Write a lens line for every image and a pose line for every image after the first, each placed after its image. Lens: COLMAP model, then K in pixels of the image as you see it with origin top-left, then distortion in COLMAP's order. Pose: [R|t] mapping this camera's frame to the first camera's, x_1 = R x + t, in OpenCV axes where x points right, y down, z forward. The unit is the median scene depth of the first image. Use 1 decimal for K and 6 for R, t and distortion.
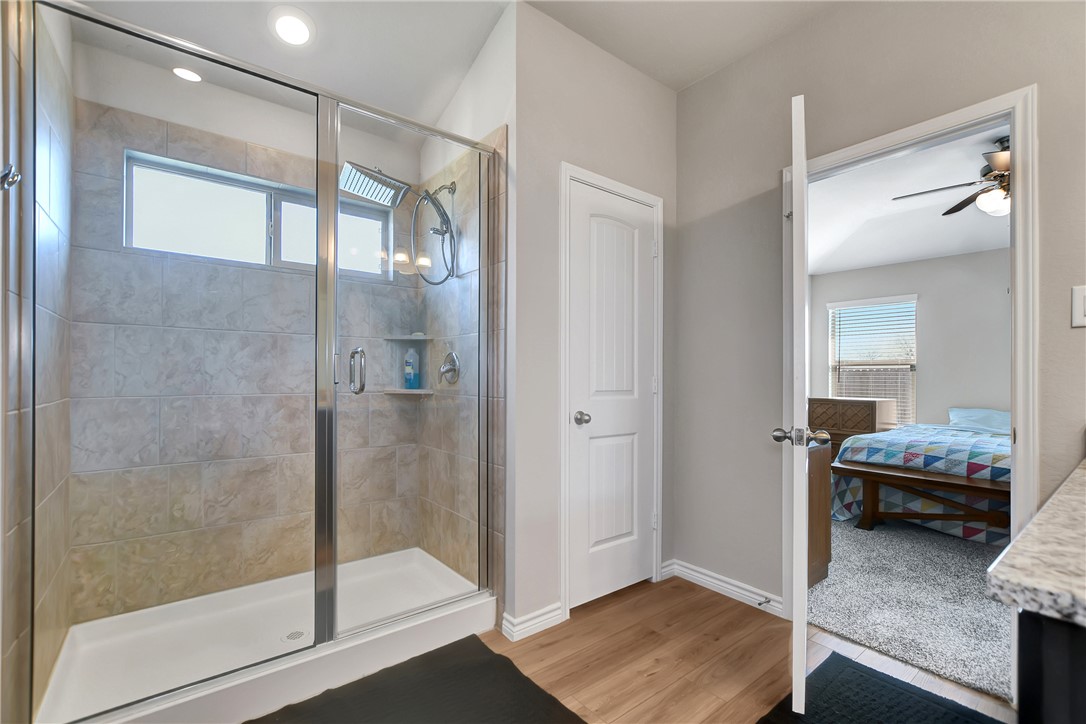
lens RADIAL K [[479.6, 0, 539.9], [0, 479.6, 365.4], [0, 0, 1]] dist [-0.027702, 0.000380]
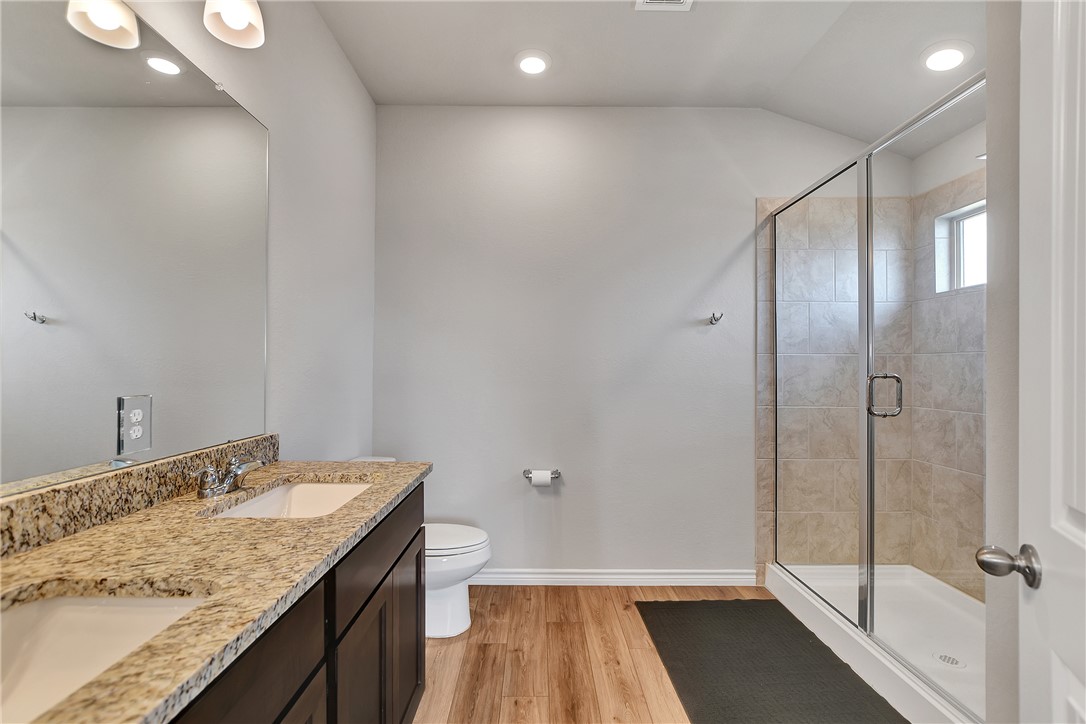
lens RADIAL K [[479.6, 0, 539.9], [0, 479.6, 365.4], [0, 0, 1]] dist [-0.027702, 0.000380]
pose [[-0.609186, -0.019596, -0.792785, 0.811616], [-0.010137, 0.999805, -0.016924, -0.020295], [0.792963, -0.002273, -0.609266, 0.931124]]
